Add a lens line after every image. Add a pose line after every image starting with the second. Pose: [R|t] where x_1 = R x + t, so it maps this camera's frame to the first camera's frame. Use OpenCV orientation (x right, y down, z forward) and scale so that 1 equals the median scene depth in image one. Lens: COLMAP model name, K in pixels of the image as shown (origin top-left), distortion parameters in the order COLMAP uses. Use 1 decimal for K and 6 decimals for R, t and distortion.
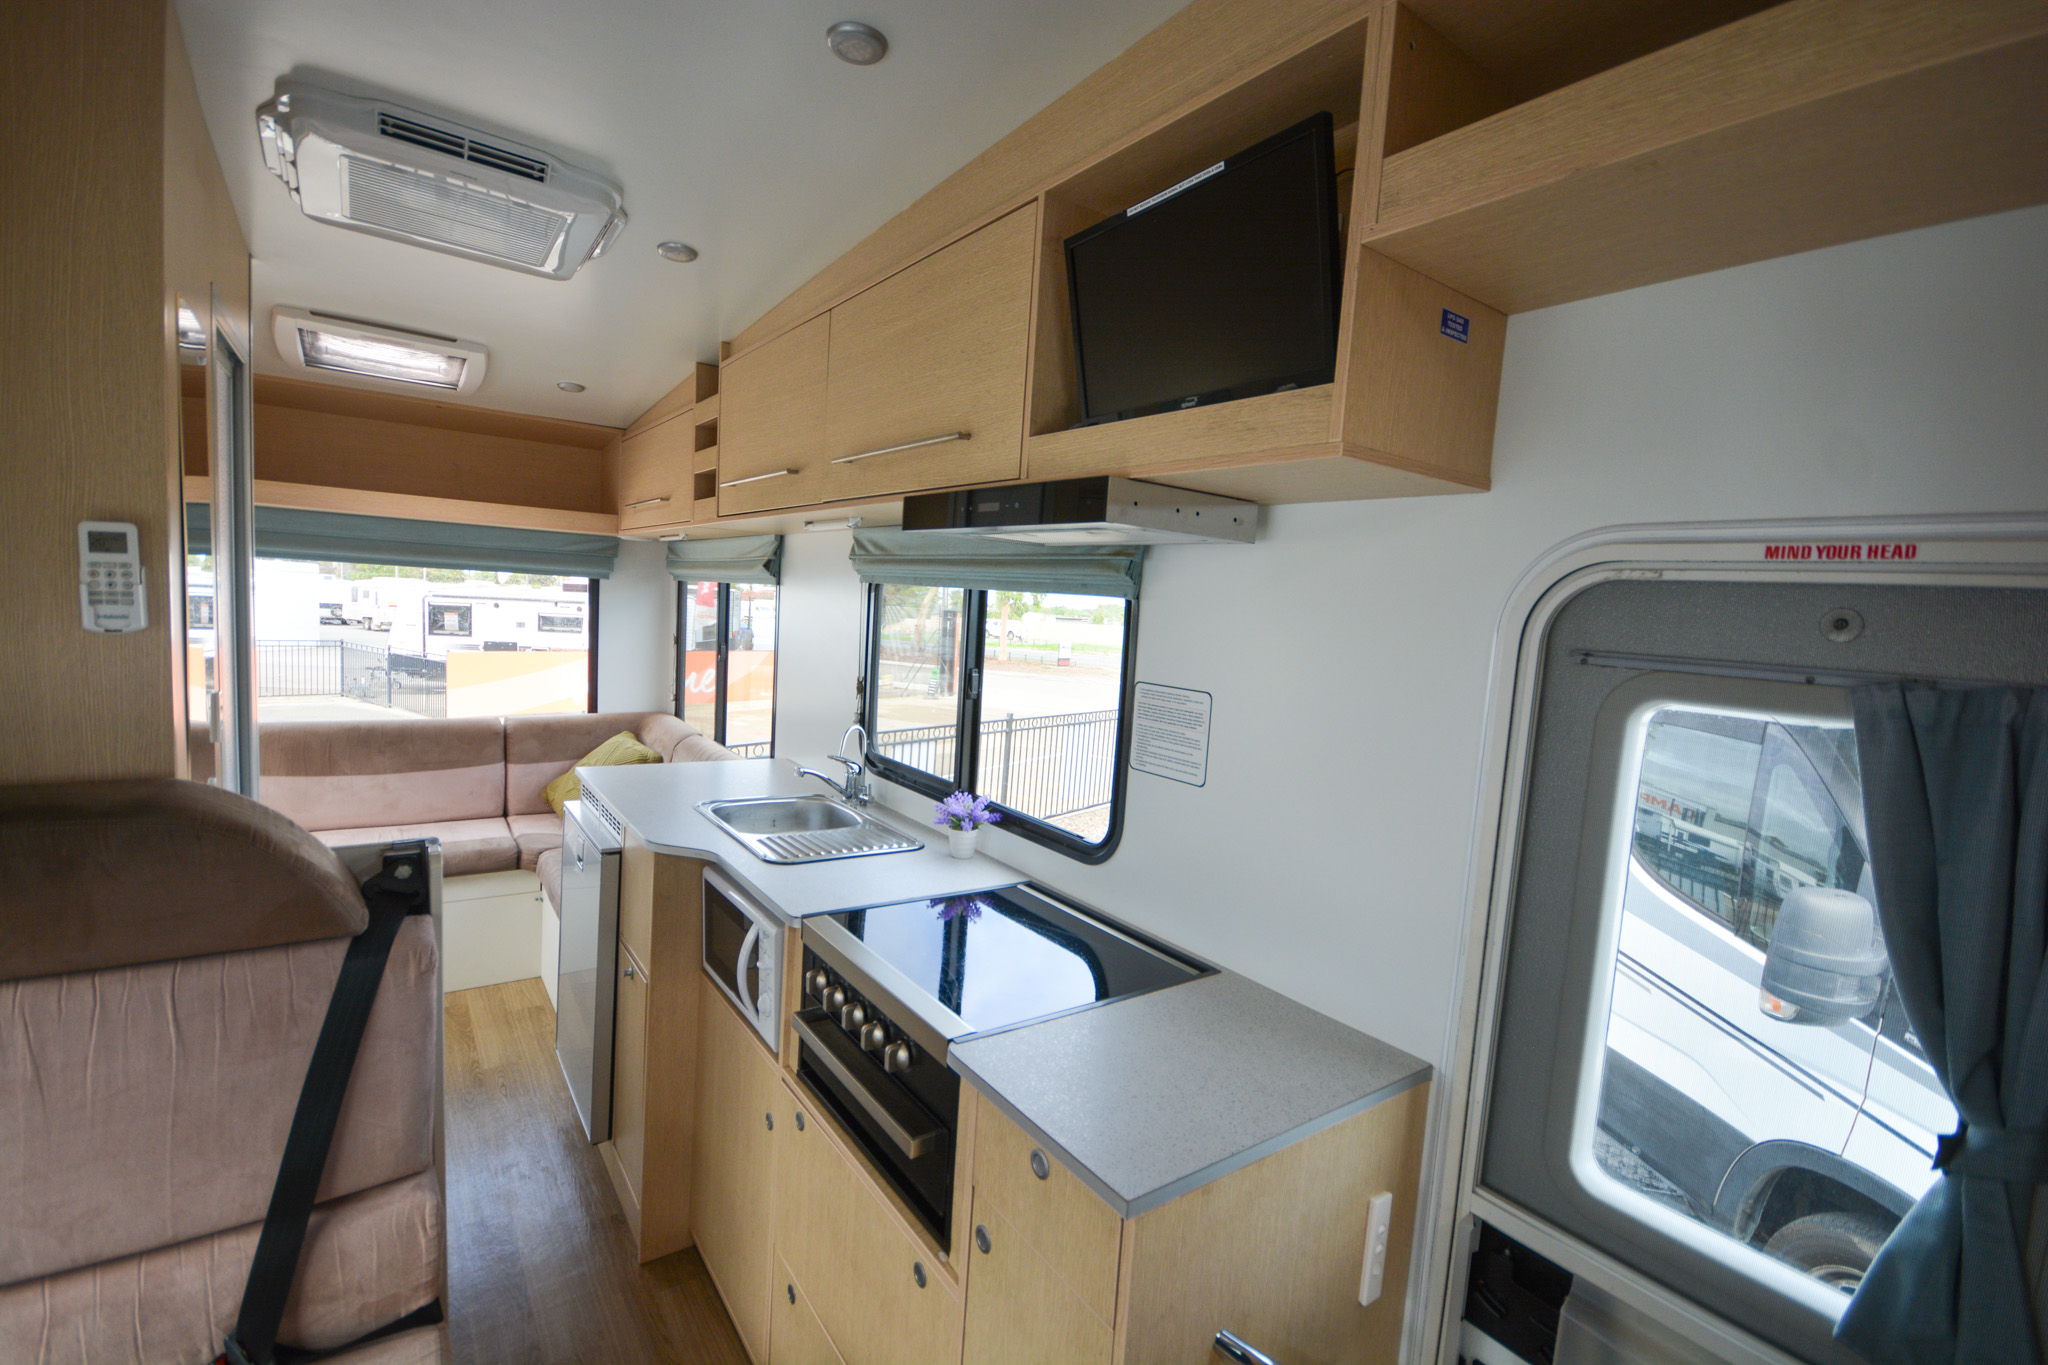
lens RADIAL K [[895.7, 0, 1019.1], [0, 895.7, 688.6], [0, 0, 1]] dist [0.010764, -0.014602]
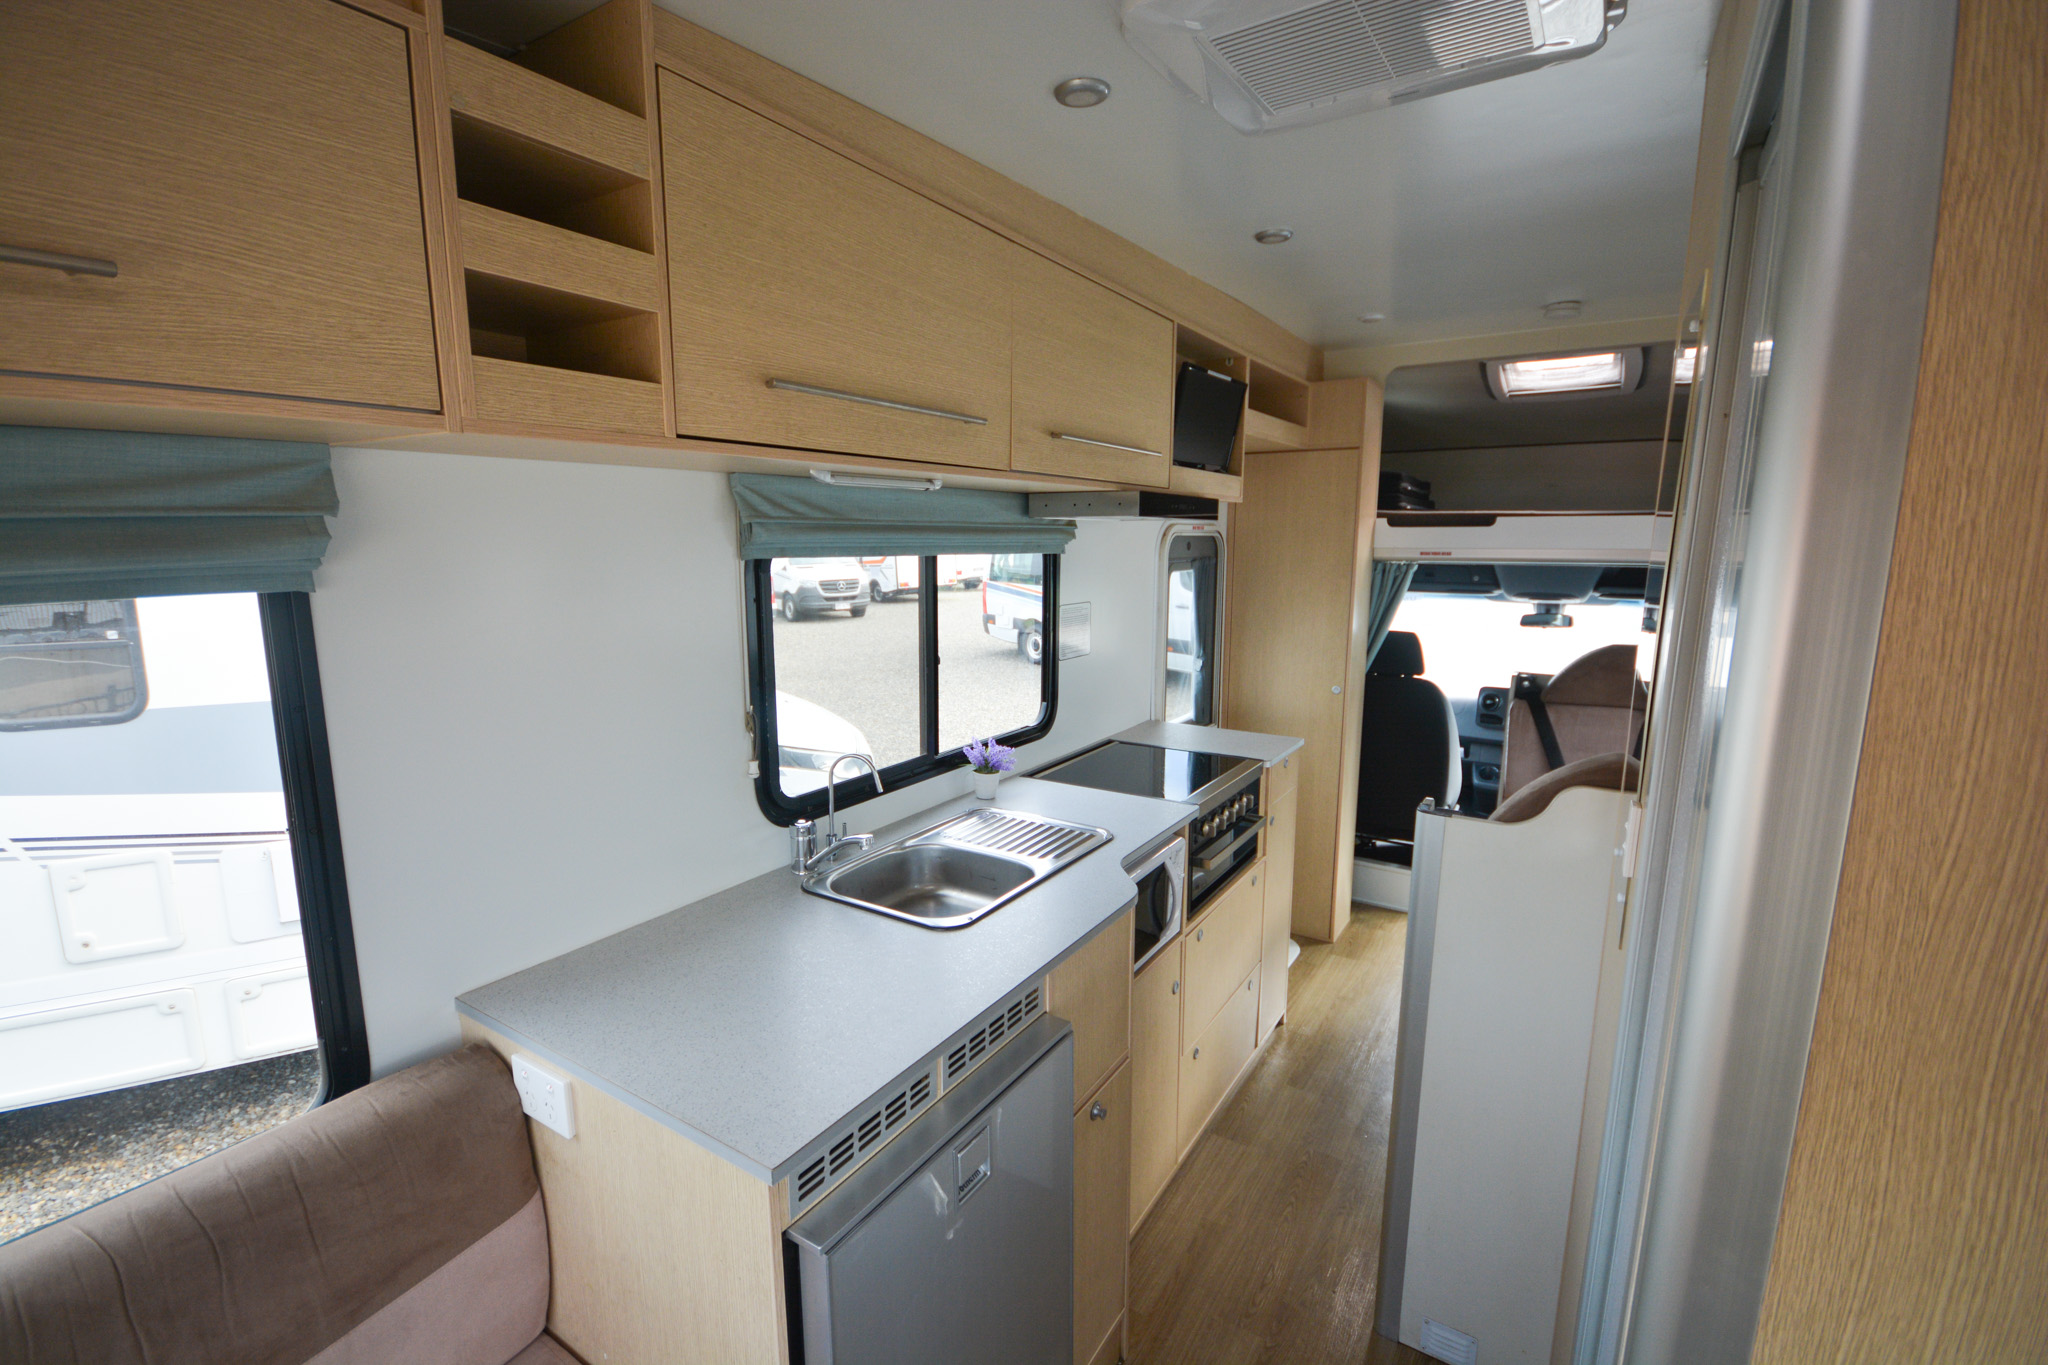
lens RADIAL K [[895.7, 0, 1019.1], [0, 895.7, 688.6], [0, 0, 1]] dist [0.010764, -0.014602]
pose [[-0.361414, -0.218356, 0.906477, -1.066188], [0.066700, 0.963646, 0.258721, -0.229577], [-0.930017, 0.153968, -0.333711, 1.327004]]
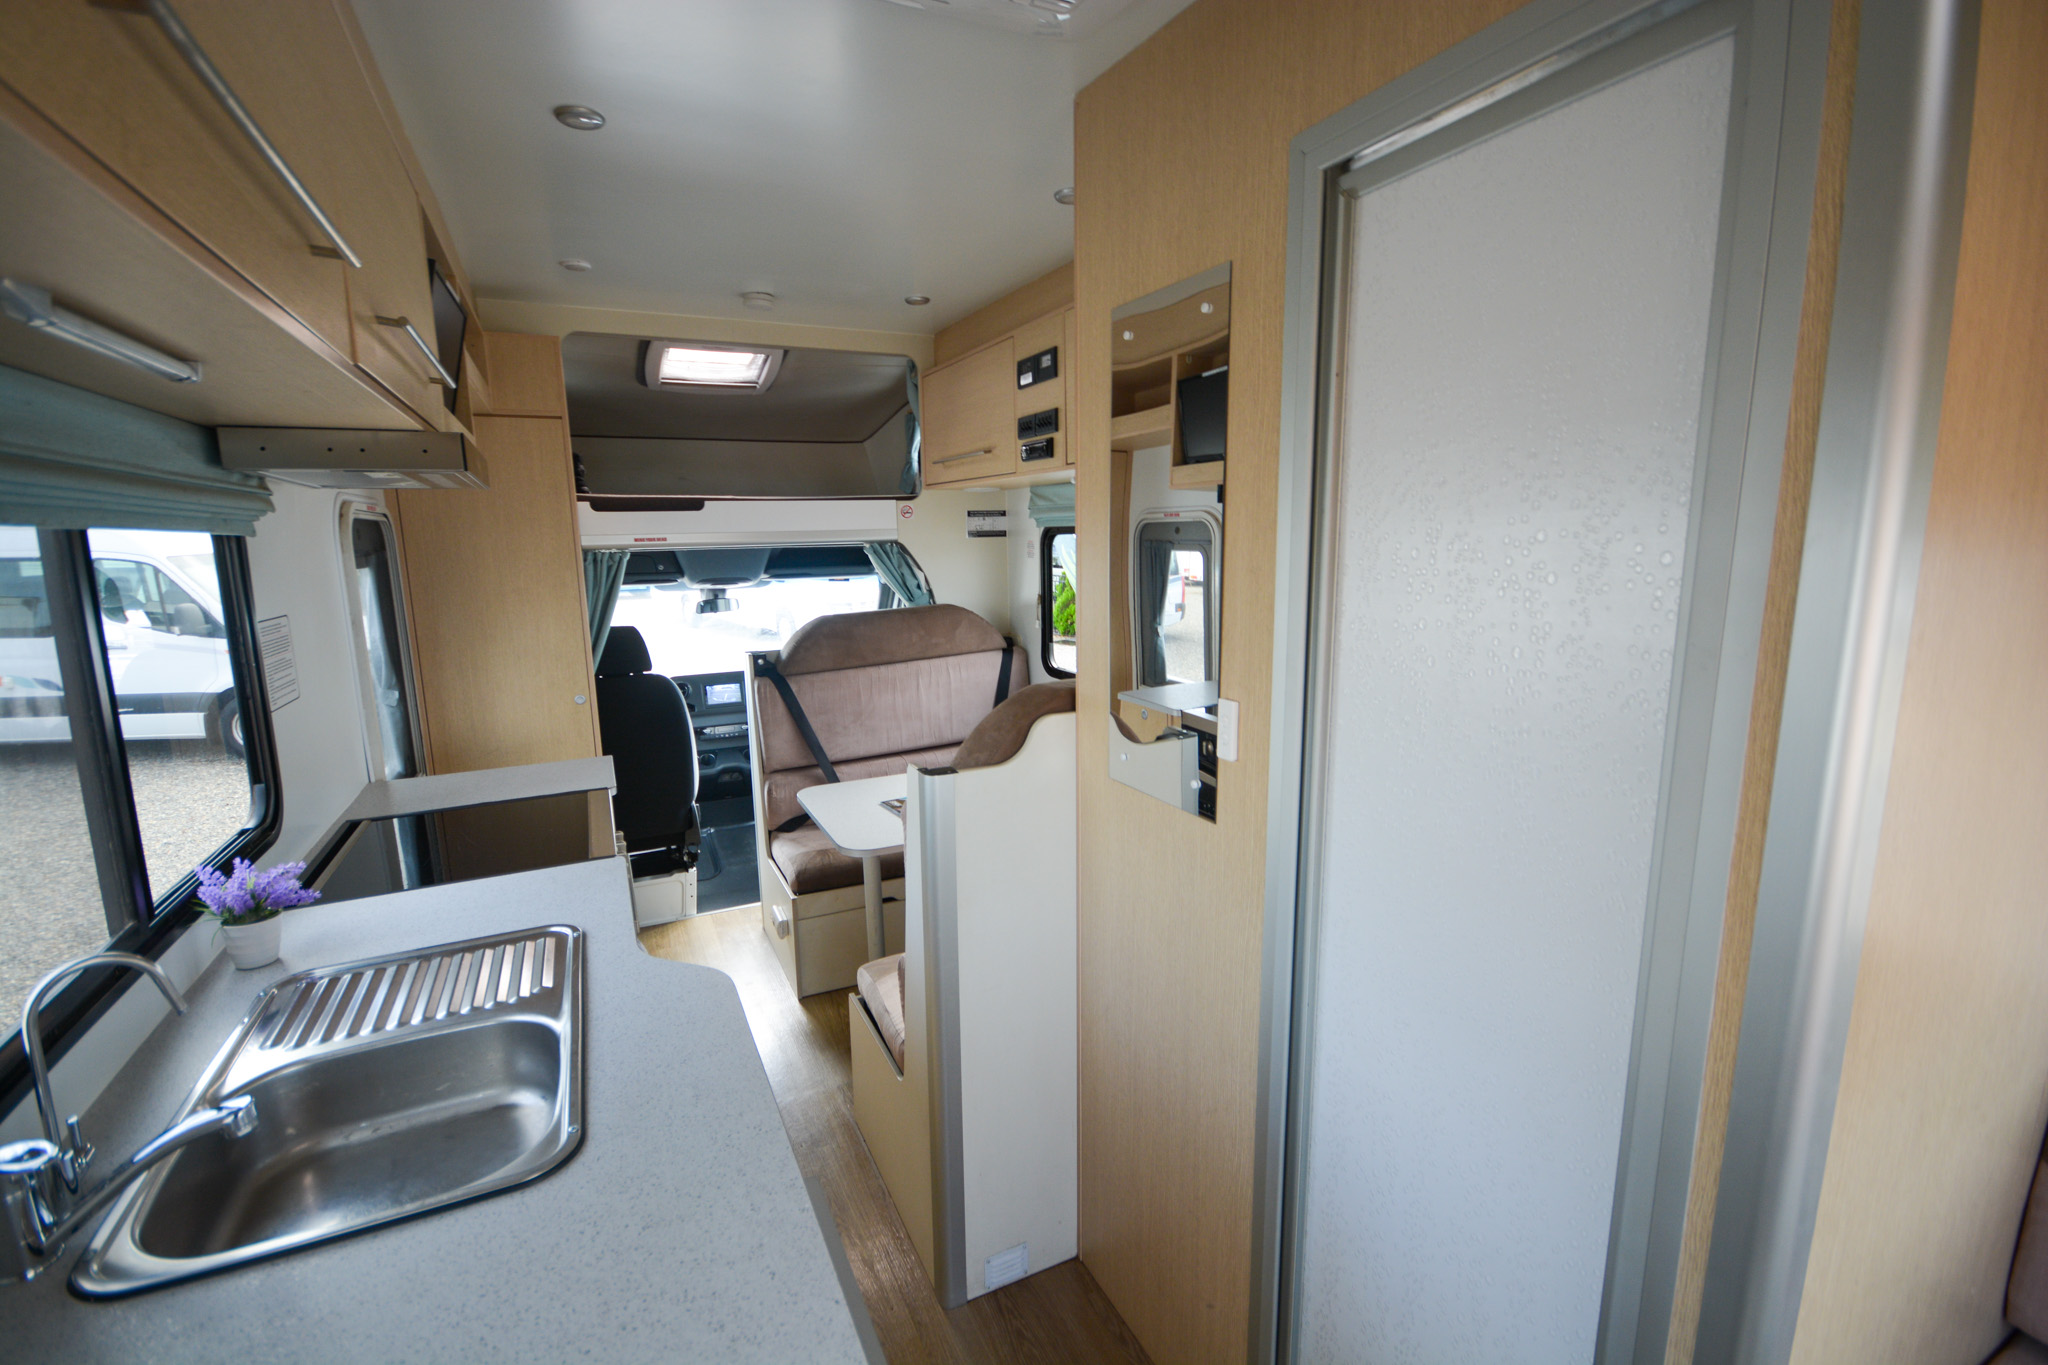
lens RADIAL K [[902.1, 0, 1019.5], [0, 902.1, 702.1], [0, 0, 1]] dist [0.001375, 0.016188]
pose [[-0.983564, -0.076032, 0.163770, -0.692913], [-0.026190, 0.957501, 0.287237, -0.187728], [-0.178649, 0.278227, -0.943756, 1.479301]]
